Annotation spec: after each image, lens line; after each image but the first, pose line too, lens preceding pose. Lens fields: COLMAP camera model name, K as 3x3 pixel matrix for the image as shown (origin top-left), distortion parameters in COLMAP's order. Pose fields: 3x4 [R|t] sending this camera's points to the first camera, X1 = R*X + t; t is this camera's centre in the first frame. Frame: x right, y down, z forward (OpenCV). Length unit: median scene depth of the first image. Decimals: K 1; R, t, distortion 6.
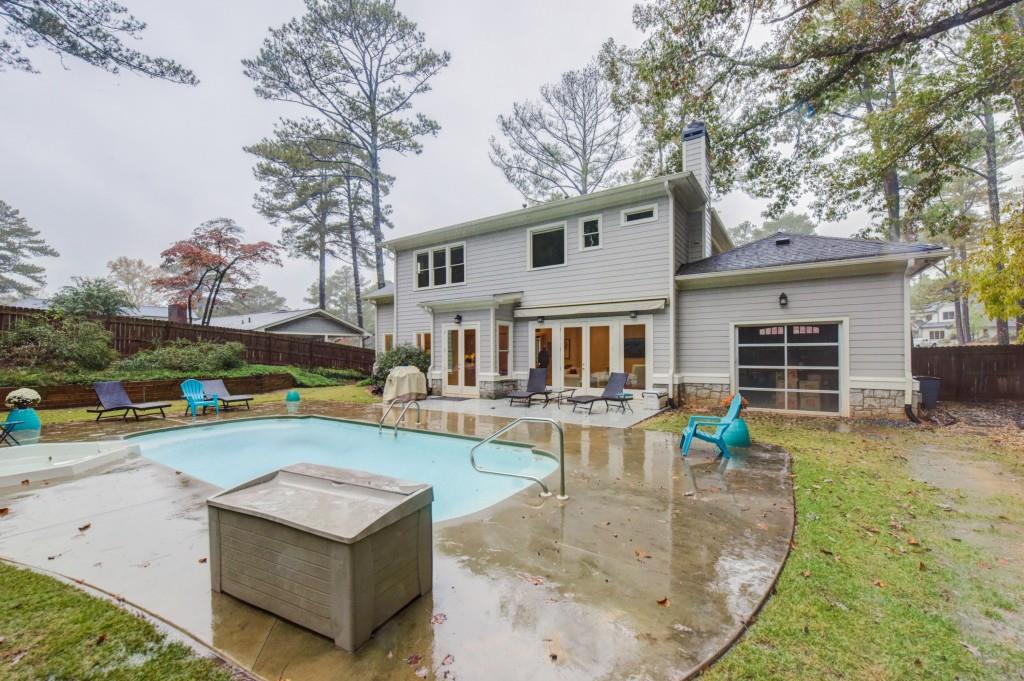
lens RADIAL K [[410.3, 0, 512.1], [0, 410.3, 356.6], [0, 0, 1]] dist [0.023249, -0.007414]
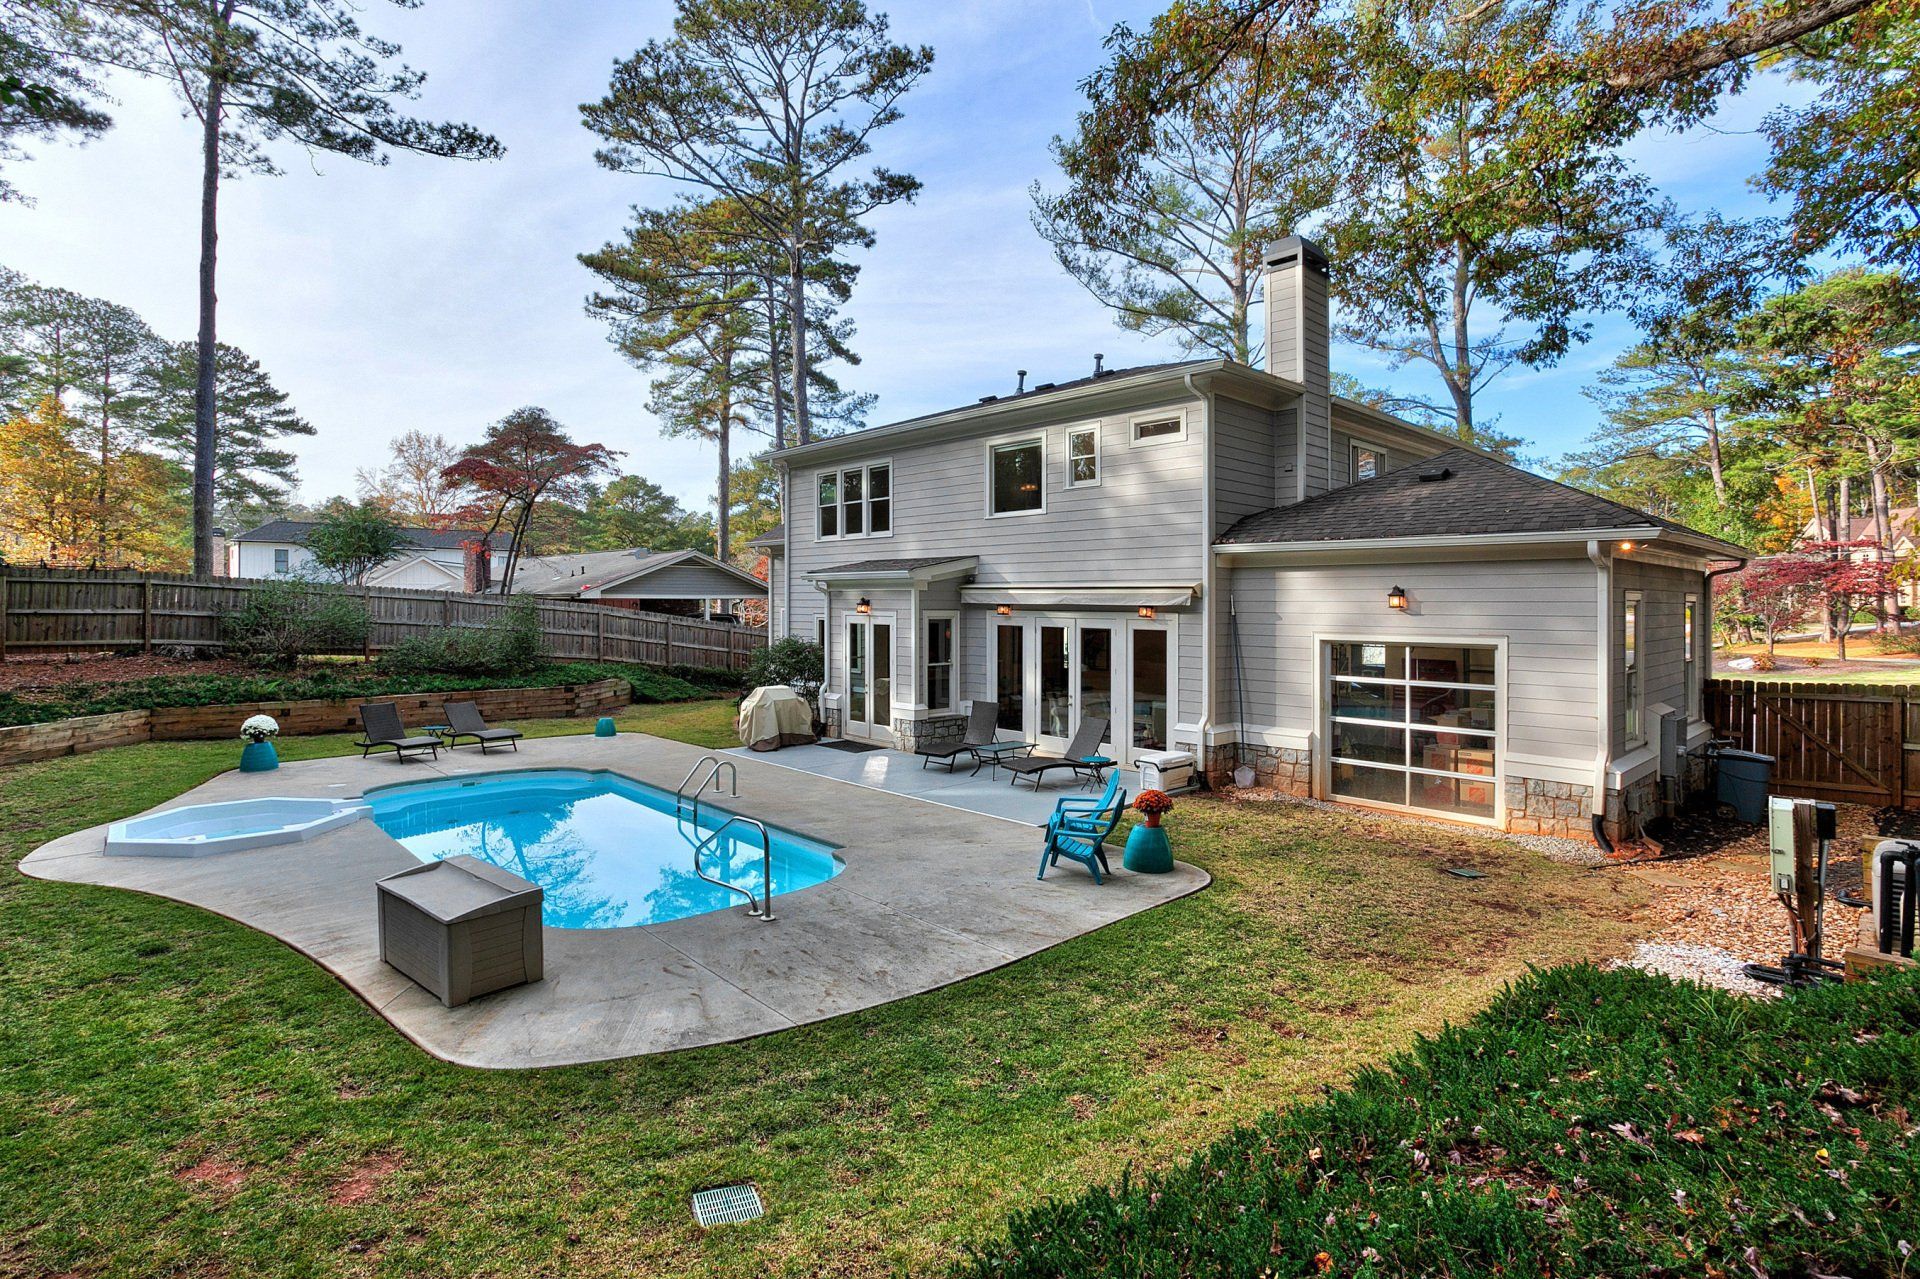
lens RADIAL K [[928.5, 0, 960.0], [0, 928.5, 639.5], [0, 0, 1]] dist [-0.014403, 0.000719]
pose [[0.975586, 0.023761, -0.218329, 0.181275], [-0.017481, 0.999377, 0.030648, -0.055512], [0.218921, -0.026083, 0.975394, -0.140461]]
